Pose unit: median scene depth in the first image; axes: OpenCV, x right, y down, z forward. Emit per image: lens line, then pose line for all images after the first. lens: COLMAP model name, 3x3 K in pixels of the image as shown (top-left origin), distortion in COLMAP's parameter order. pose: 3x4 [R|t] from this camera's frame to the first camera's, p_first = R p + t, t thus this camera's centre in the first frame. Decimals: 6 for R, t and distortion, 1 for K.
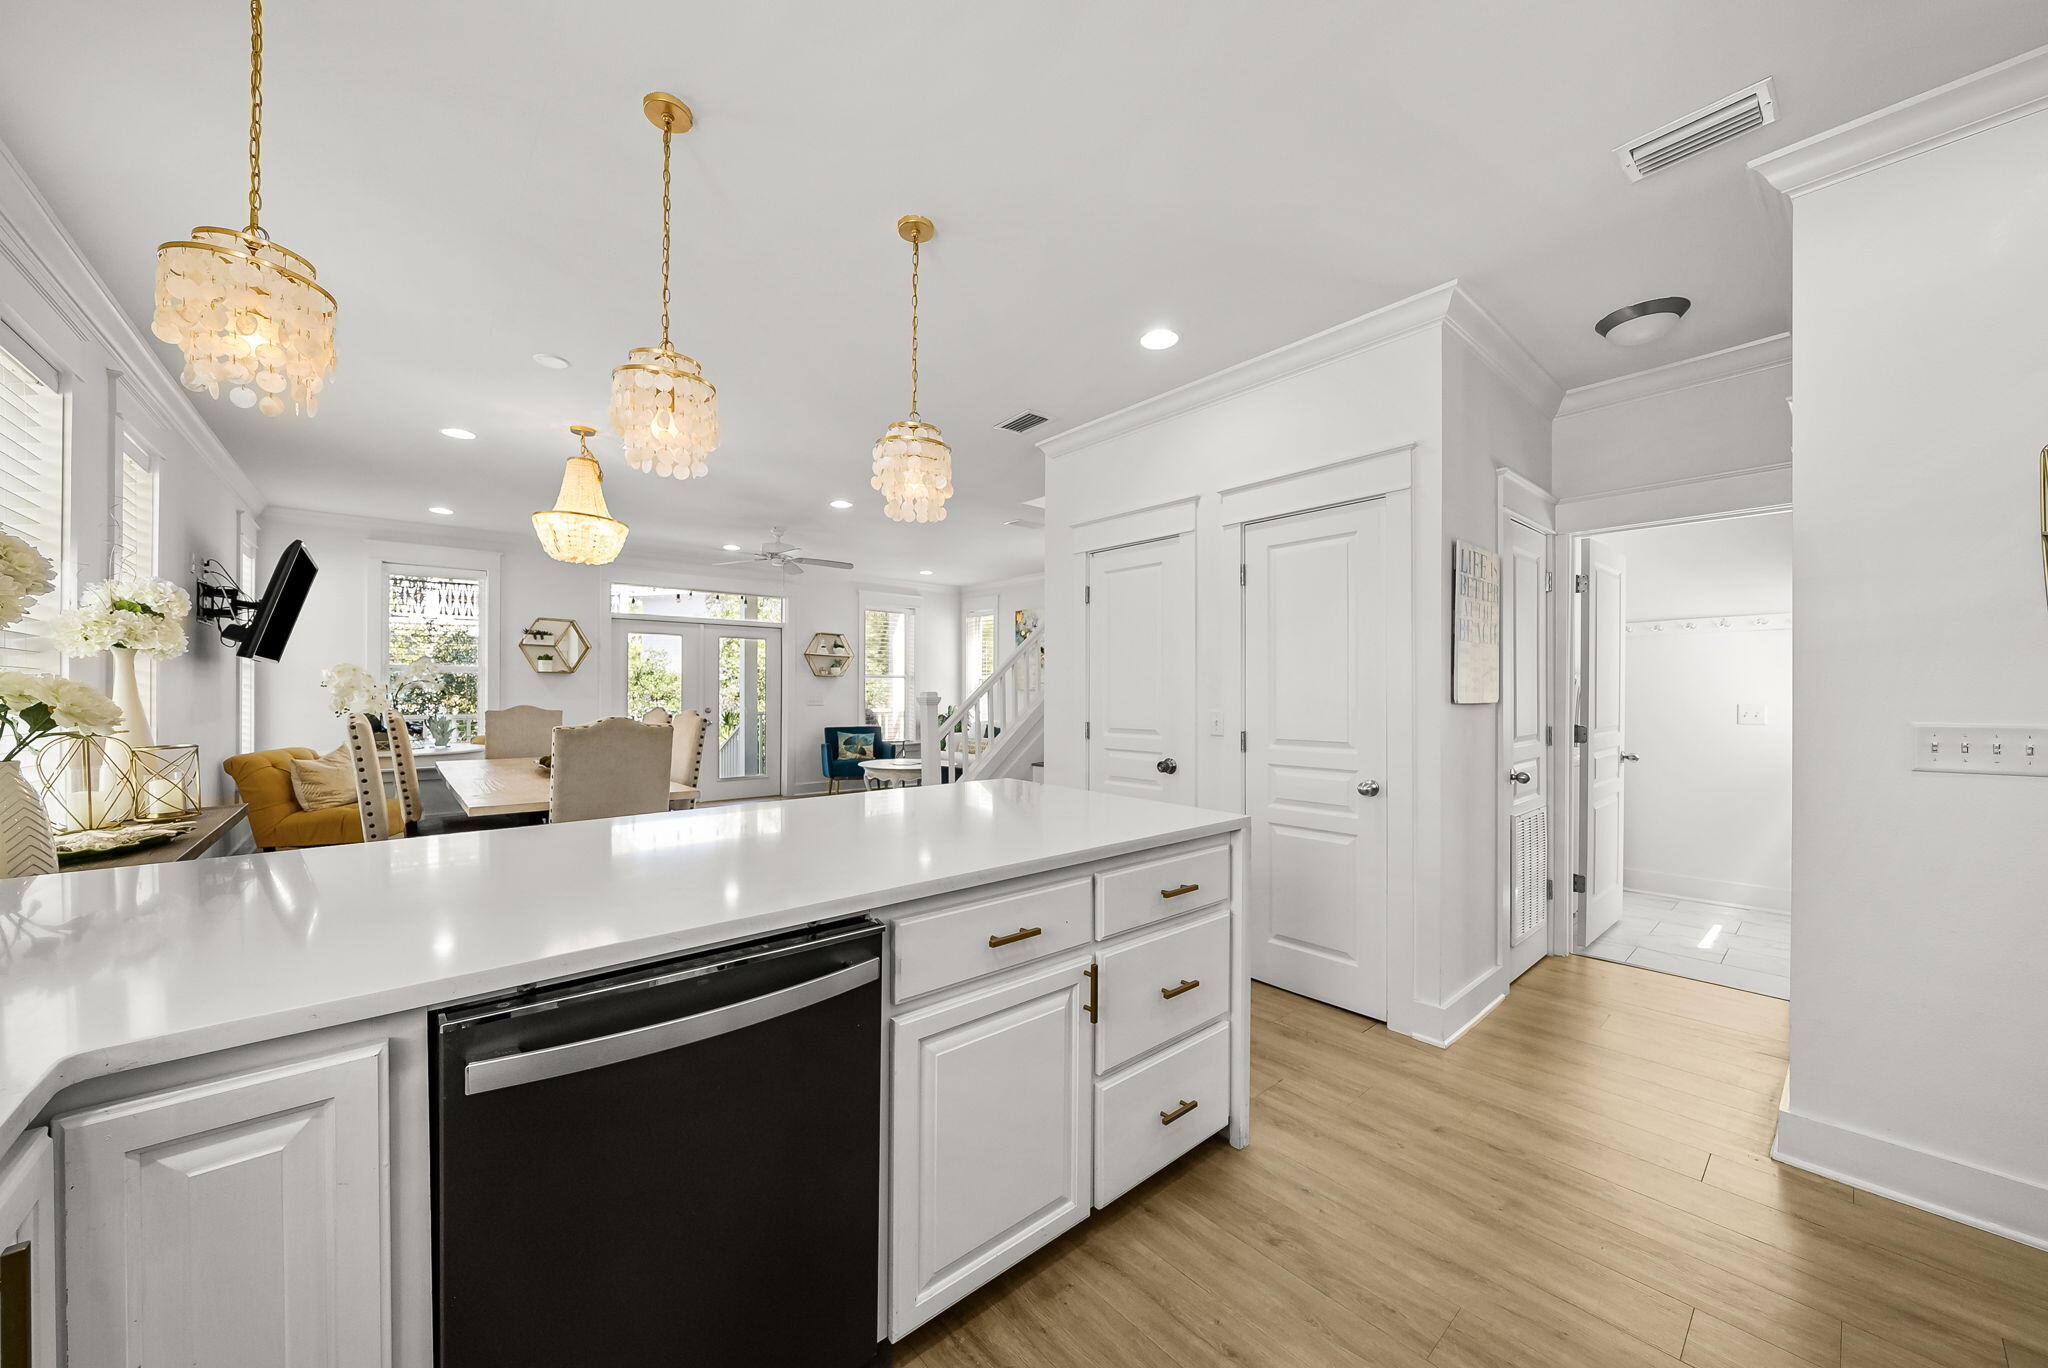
lens RADIAL K [[727.0, 0, 1017.1], [0, 727.0, 691.3], [0, 0, 1]] dist [-0.000457, 0.000004]
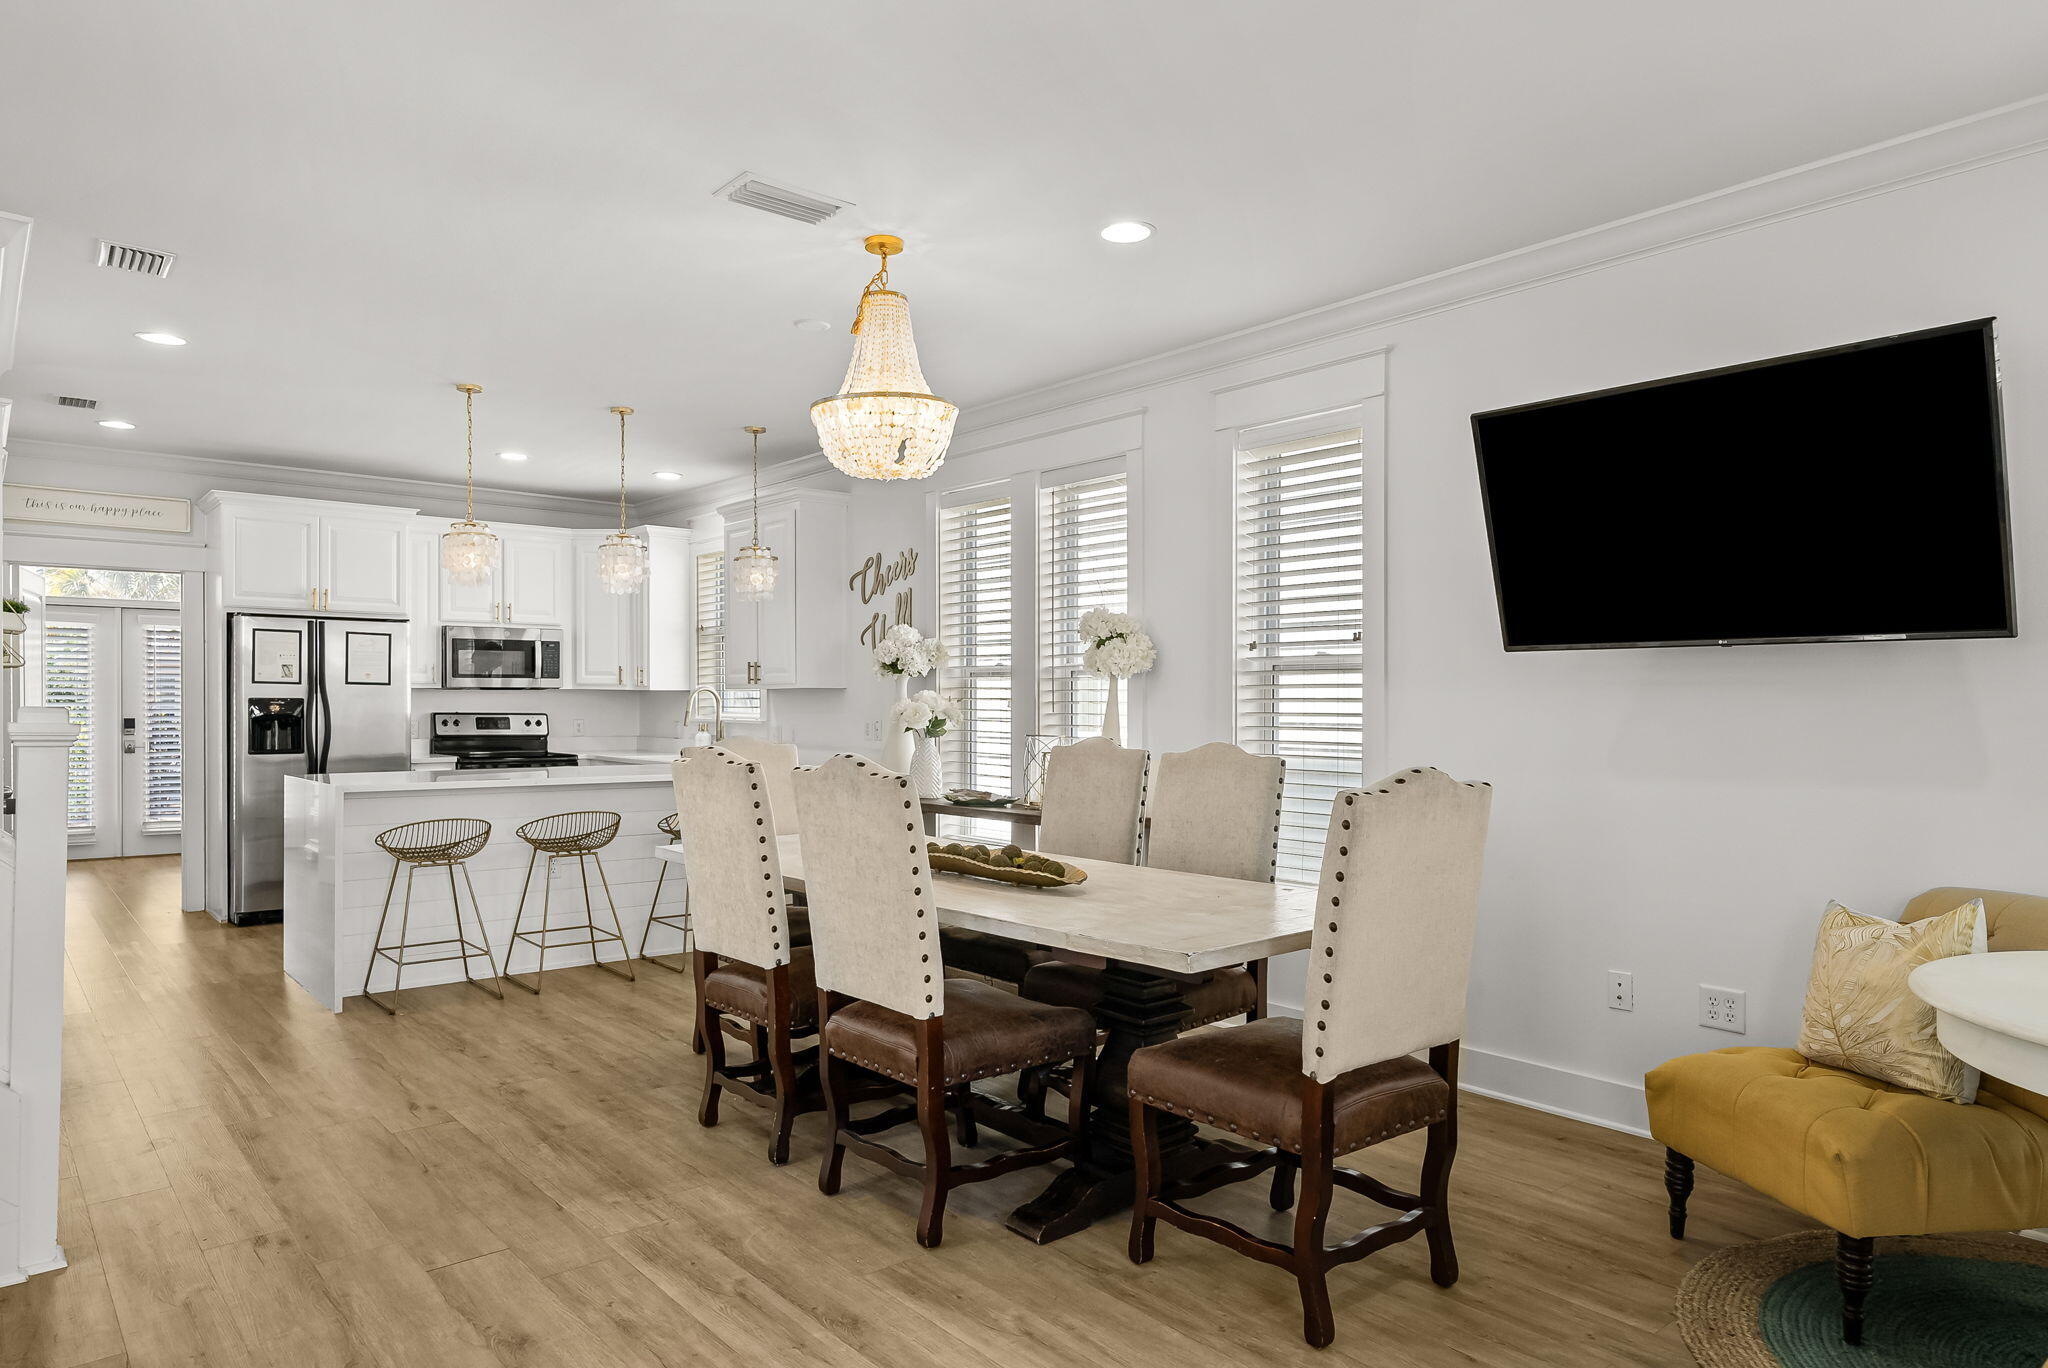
lens RADIAL K [[1249.1, 0, 1025.5], [0, 1249.1, 718.1], [0, 0, 1]] dist [0.000700, -0.000003]
pose [[-0.999966, -0.005734, -0.005917, -1.275454], [-0.005796, 0.999927, 0.010620, -0.000152], [0.005856, 0.010654, -0.999926, 3.577486]]
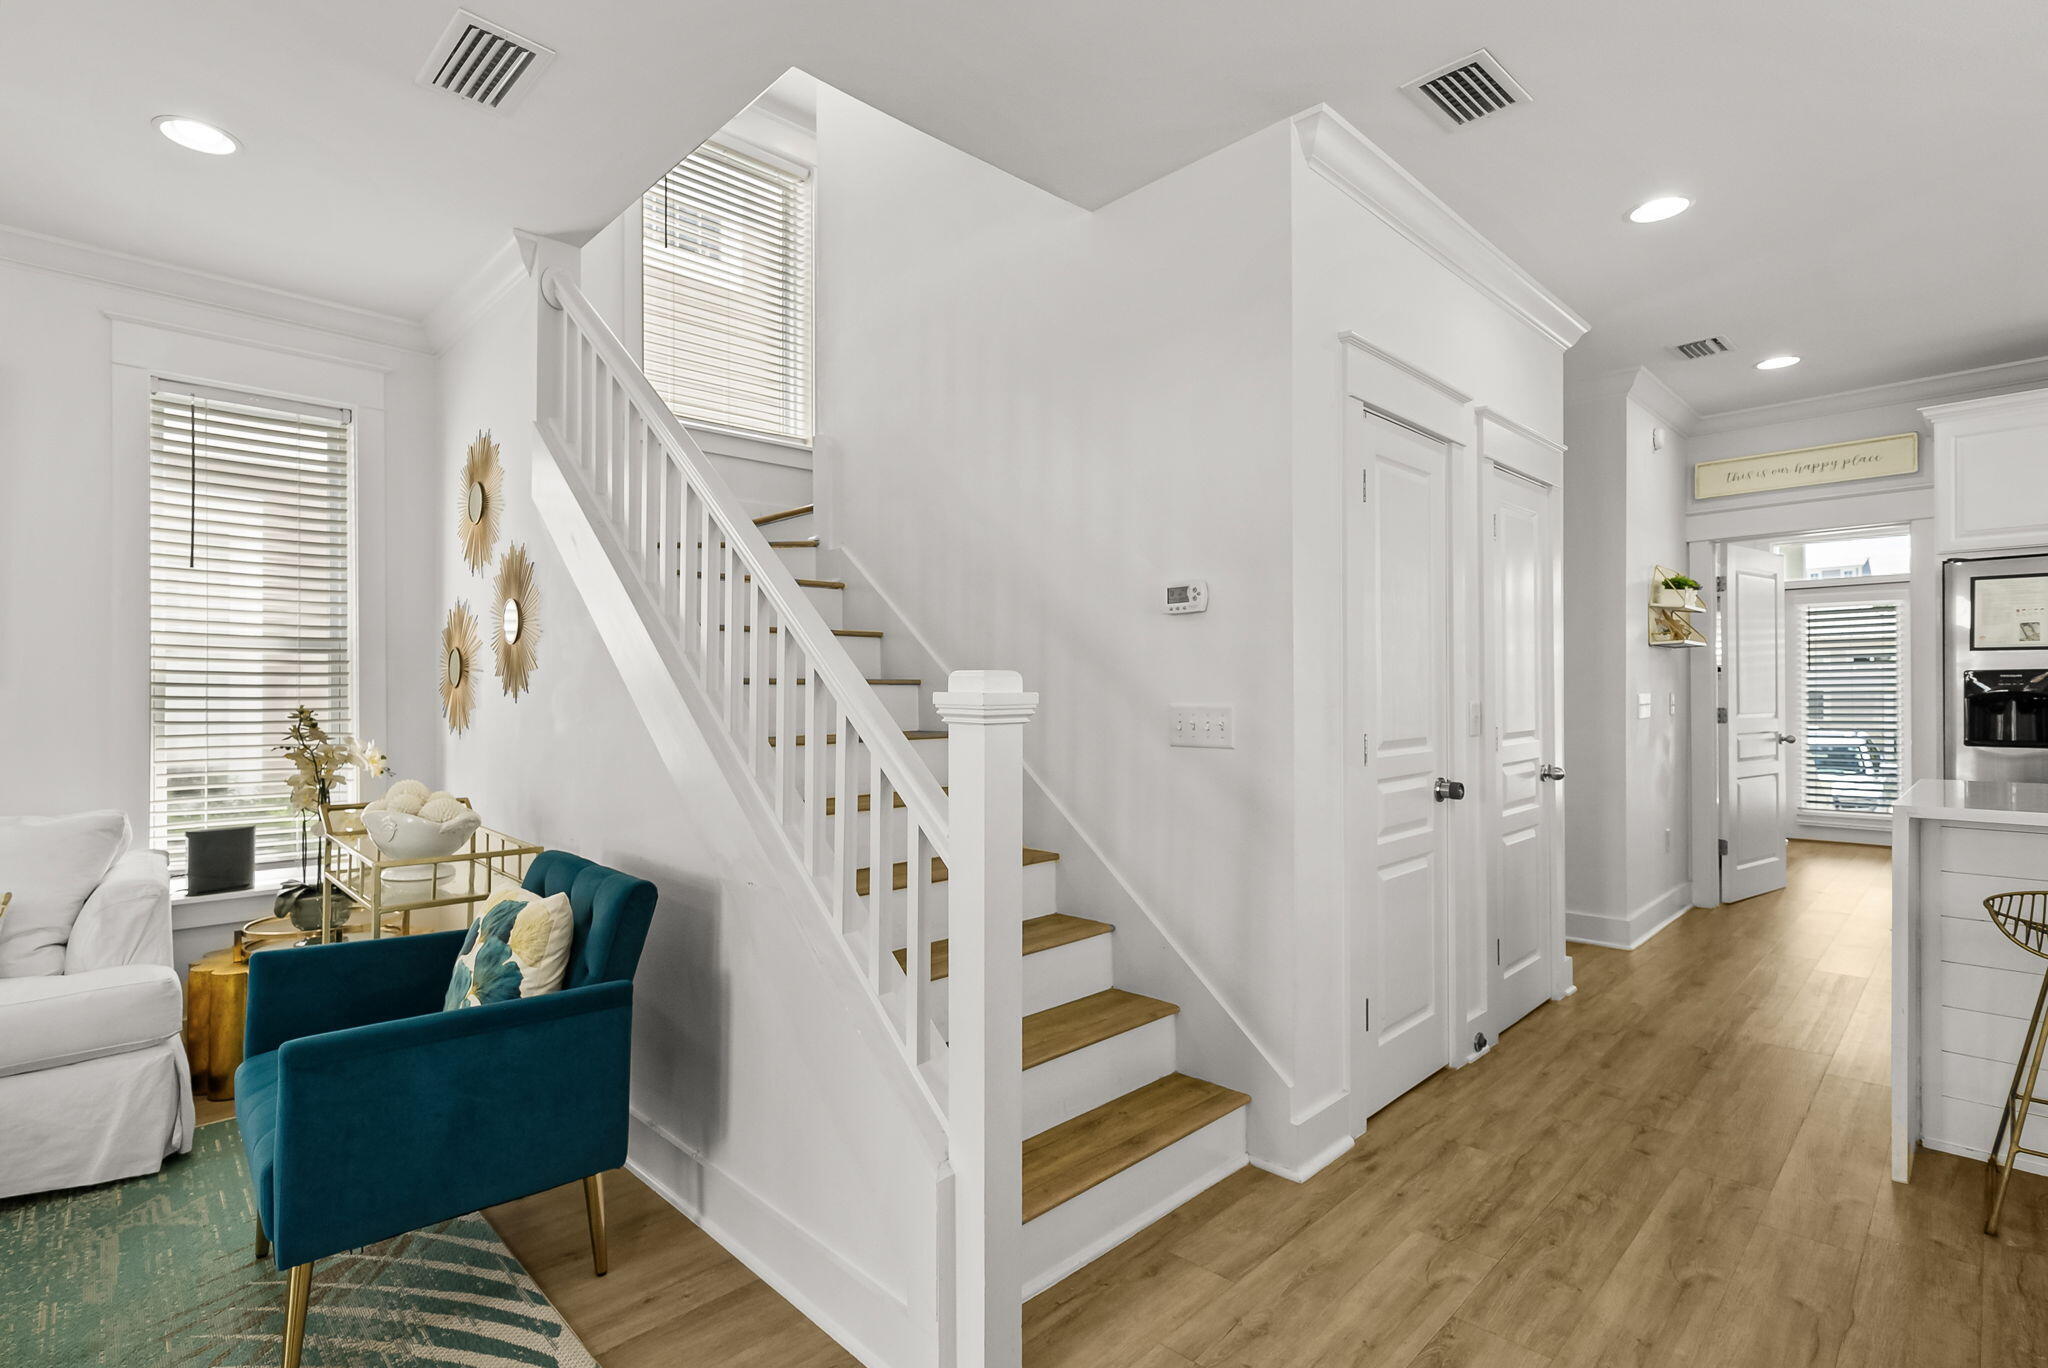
lens RADIAL K [[987.6, 0, 996.6], [0, 987.6, 706.0], [0, 0, 1]] dist [0.002175, 0.000021]
pose [[-0.077530, -0.011964, 0.996918, -1.071595], [0.005087, 0.999910, 0.012396, 0.029511], [-0.996977, 0.006032, -0.077462, 2.384994]]
